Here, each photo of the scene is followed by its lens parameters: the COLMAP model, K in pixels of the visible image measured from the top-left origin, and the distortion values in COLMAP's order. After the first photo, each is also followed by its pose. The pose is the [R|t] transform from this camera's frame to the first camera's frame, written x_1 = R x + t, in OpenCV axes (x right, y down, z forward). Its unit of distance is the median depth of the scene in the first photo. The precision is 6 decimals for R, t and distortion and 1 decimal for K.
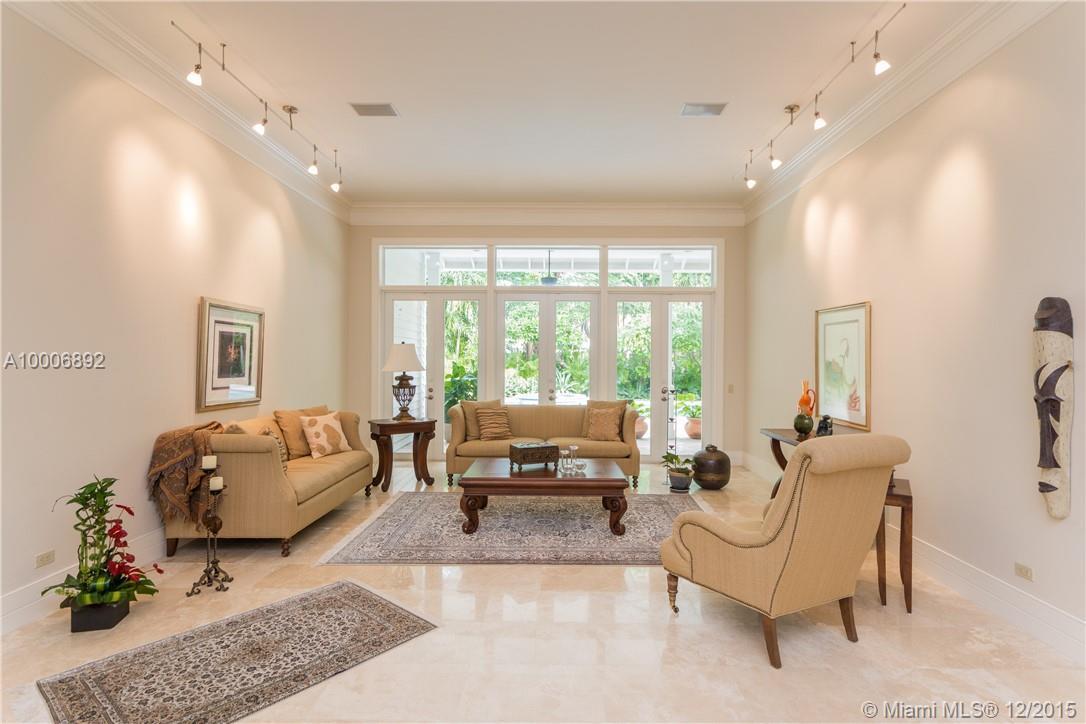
lens RADIAL K [[555.0, 0, 551.5], [0, 555.0, 362.1], [0, 0, 1]] dist [0.002657, -0.000115]
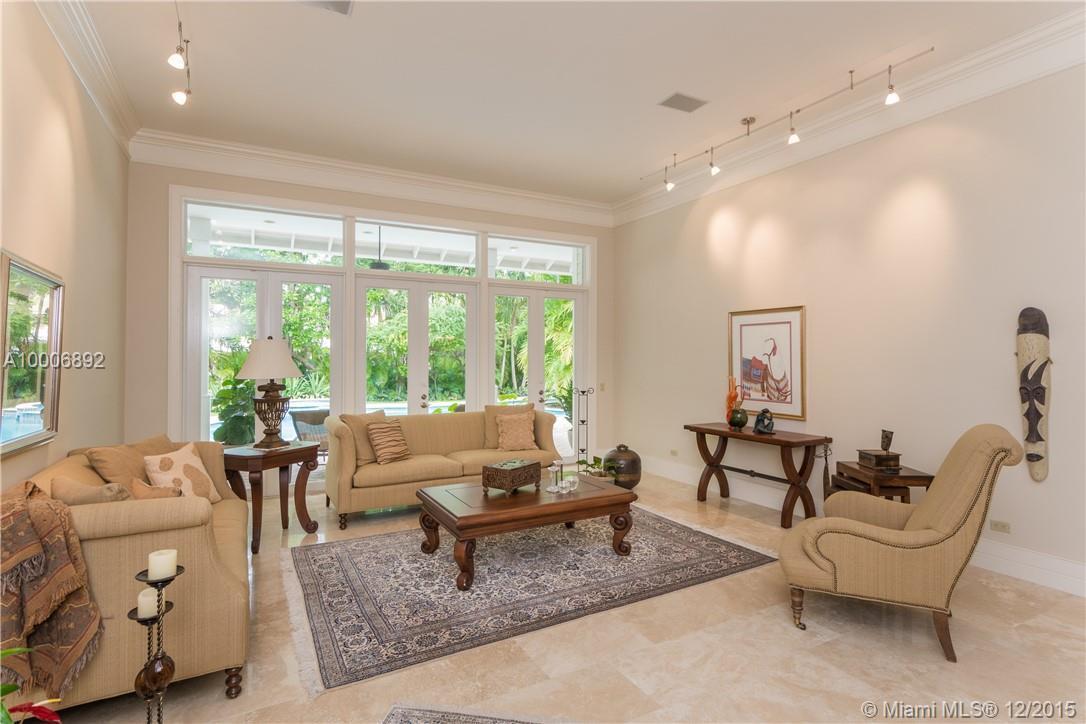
lens RADIAL K [[555.0, 0, 545.3], [0, 555.0, 354.5], [0, 0, 1]] dist [0.002657, -0.000115]
pose [[0.864674, -0.003846, 0.502319, -0.435647], [0.010084, 0.999902, -0.009702, -0.004530], [-0.502233, 0.013454, 0.864628, 0.285231]]
